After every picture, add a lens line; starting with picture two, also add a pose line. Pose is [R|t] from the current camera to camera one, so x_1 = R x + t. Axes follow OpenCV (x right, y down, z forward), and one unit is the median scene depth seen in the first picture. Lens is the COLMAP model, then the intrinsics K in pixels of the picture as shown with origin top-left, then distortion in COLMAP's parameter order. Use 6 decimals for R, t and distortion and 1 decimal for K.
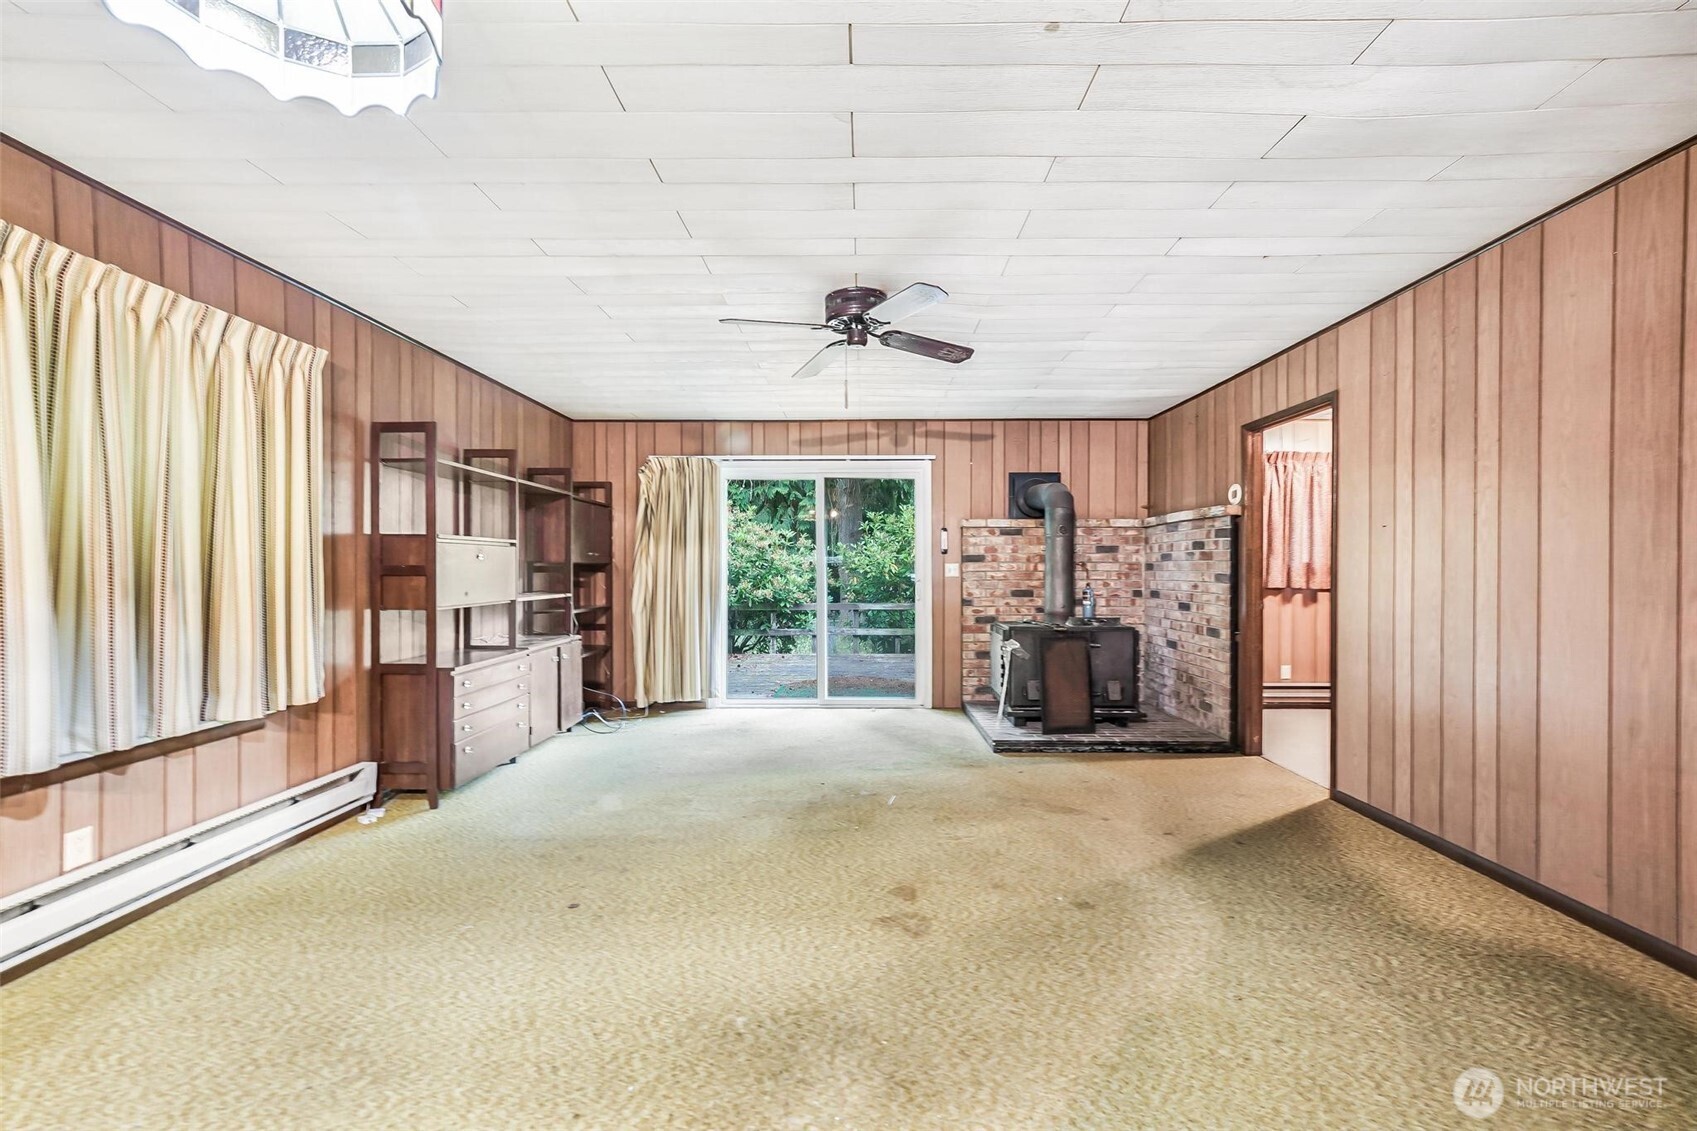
lens RADIAL K [[671.7, 0, 854.3], [0, 671.7, 576.5], [0, 0, 1]] dist [-0.001064, -0.000046]
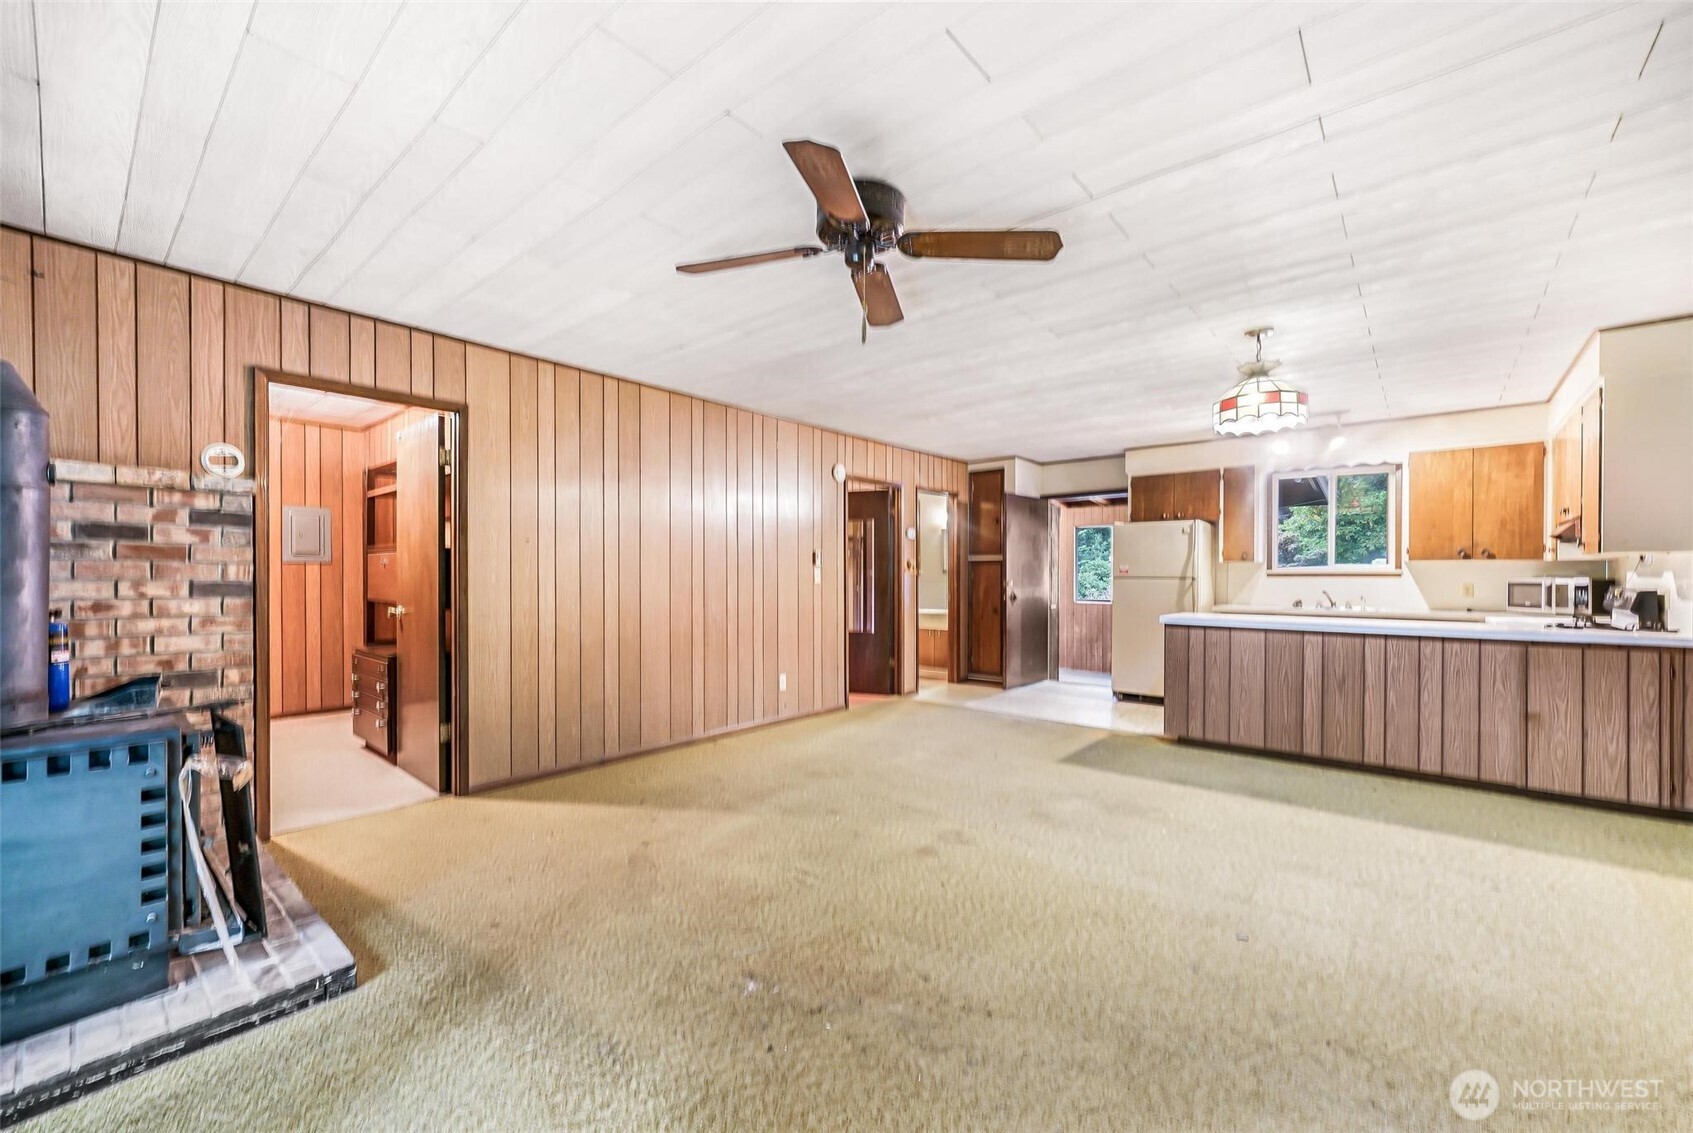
lens RADIAL K [[670.1, 0, 852.3], [0, 670.1, 577.5], [0, 0, 1]] dist [-0.001064, -0.000046]
pose [[-0.771343, -0.003590, 0.636409, -0.424613], [0.006900, 0.999878, 0.014004, -0.019517], [-0.636382, 0.015193, -0.771224, 1.477970]]
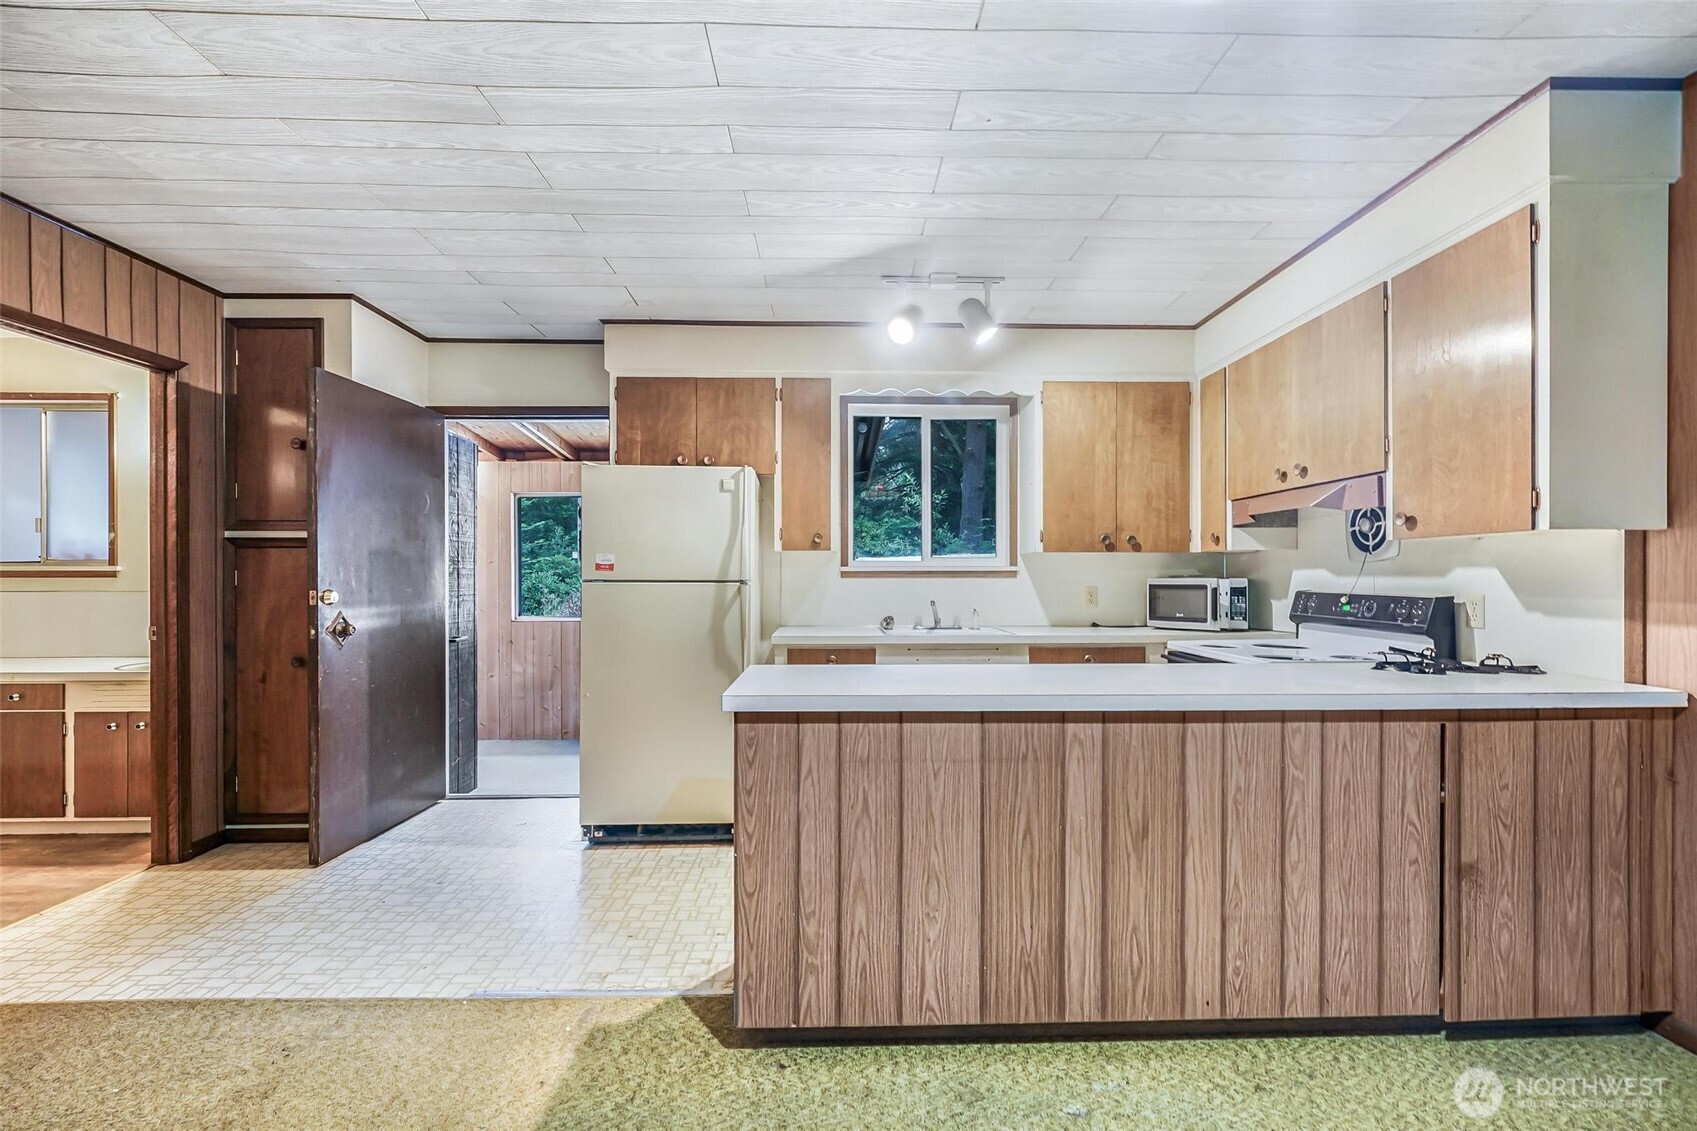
lens RADIAL K [[733.3, 0, 845.9], [0, 733.3, 573.9], [0, 0, 1]] dist [-0.002201, -0.000028]
pose [[-0.999373, 0.001117, -0.035381, -0.091875], [0.000735, 0.999941, 0.010817, -0.005911], [0.035391, 0.010784, -0.999315, 0.496891]]
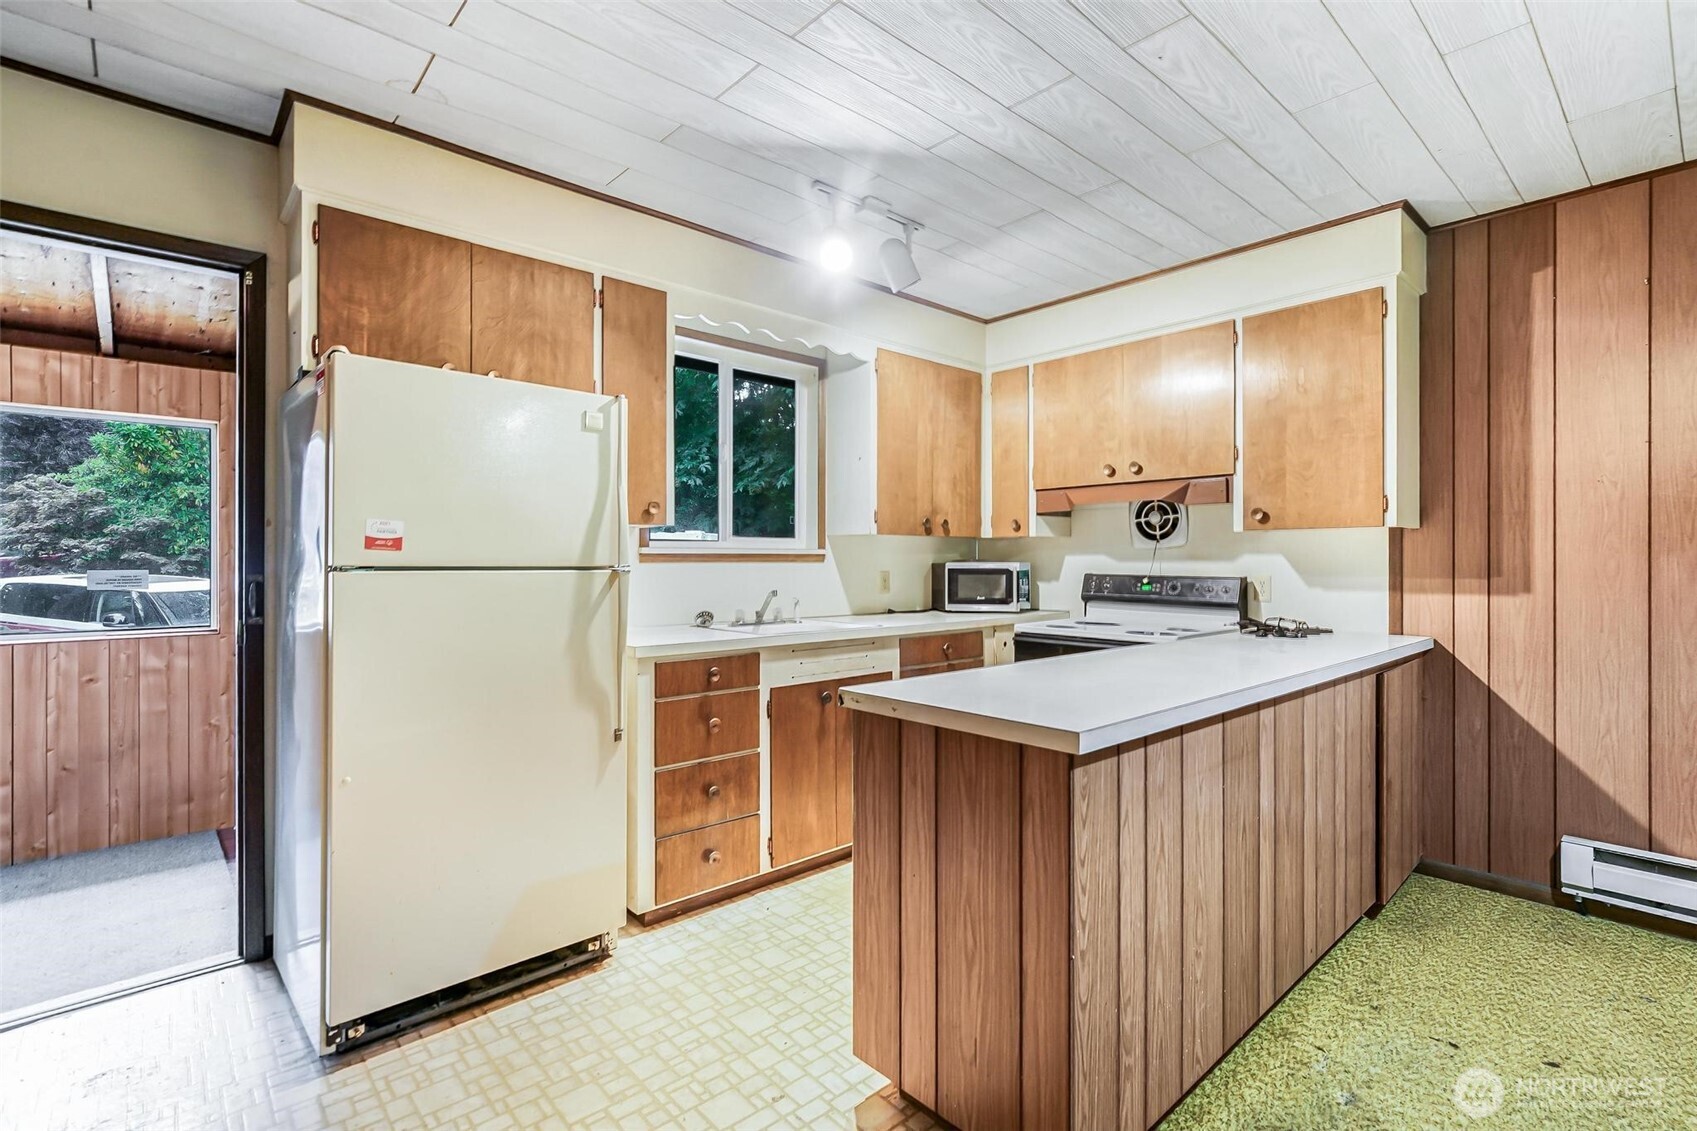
lens RADIAL K [[784.3, 0, 858.1], [0, 784.3, 556.6], [0, 0, 1]] dist [-0.001710, 0.000080]
pose [[-0.730999, -0.002948, -0.682372, 0.333476], [-0.008771, 0.999949, 0.005076, -0.000887], [0.682322, 0.009696, -0.730987, 0.170796]]
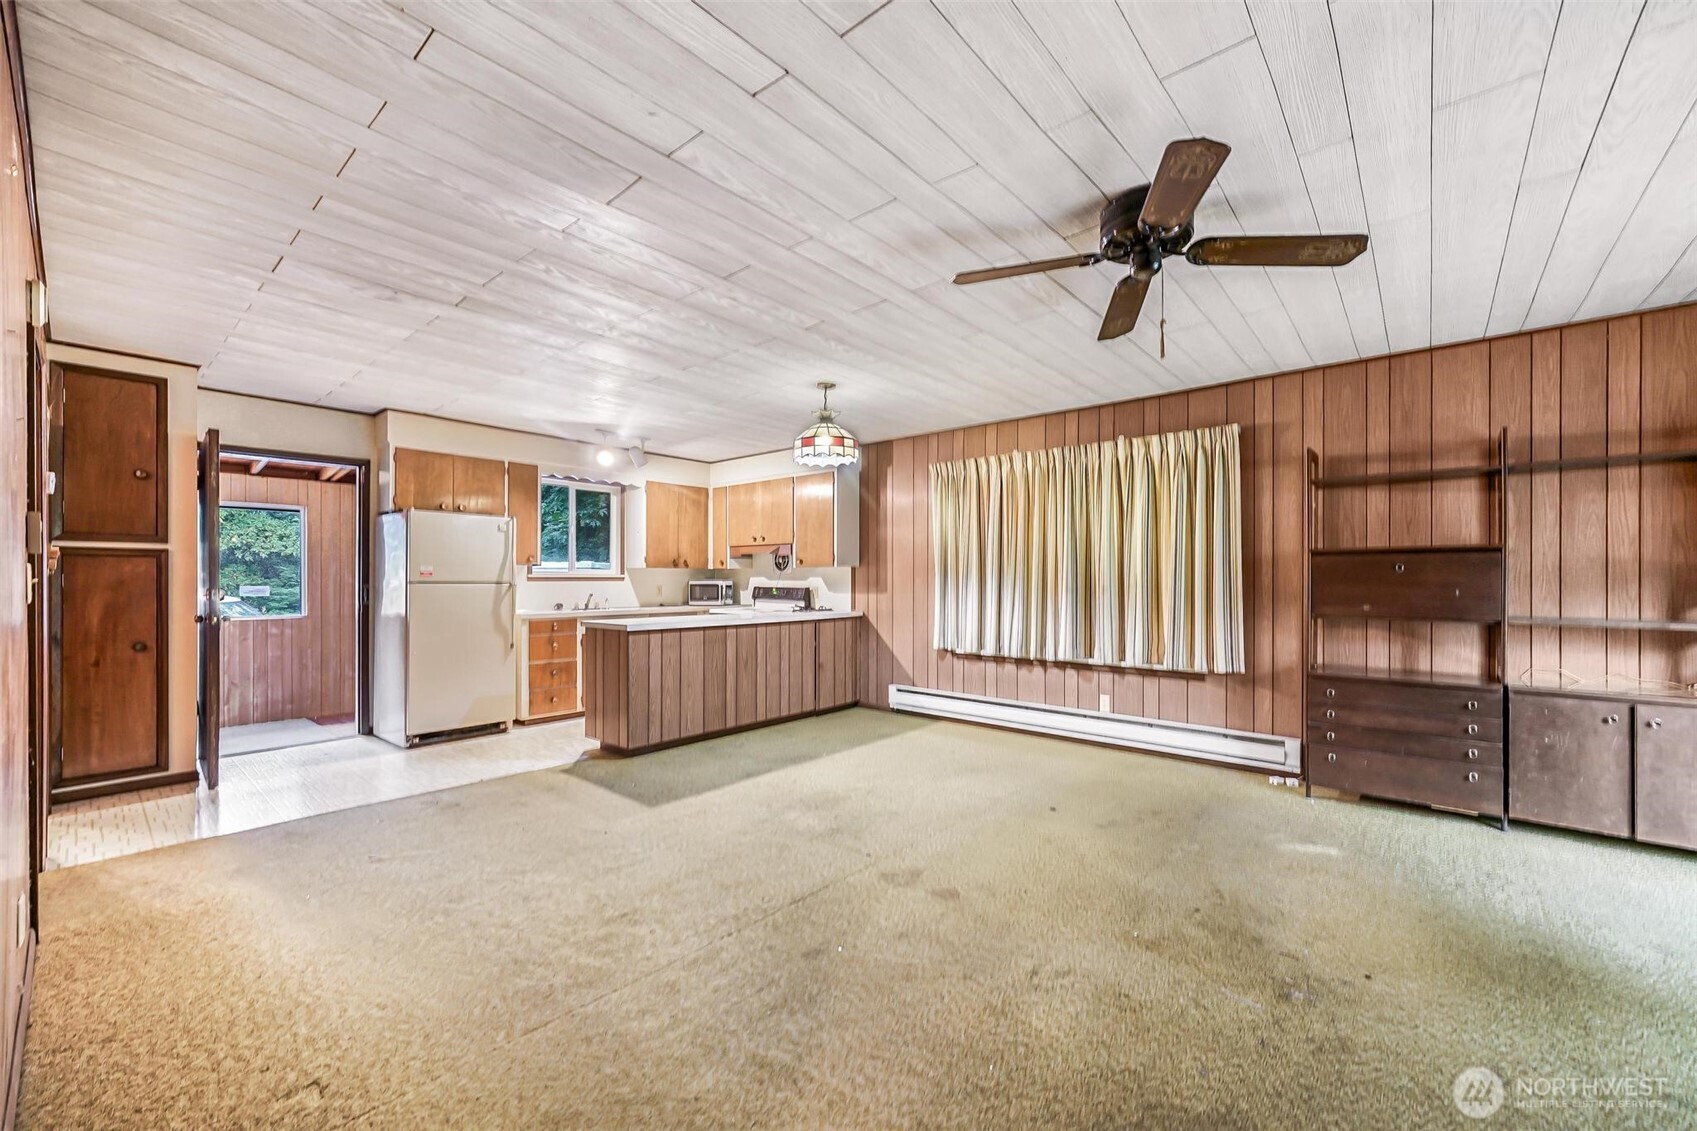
lens RADIAL K [[681.5, 0, 848.5], [0, 681.5, 565.5], [0, 0, 1]] dist [-0.002429, 0.000280]
pose [[-0.645788, -0.015918, -0.763351, 0.730297], [-0.009558, 0.999873, -0.012765, -0.013024], [0.763457, -0.000947, -0.645858, 1.163787]]
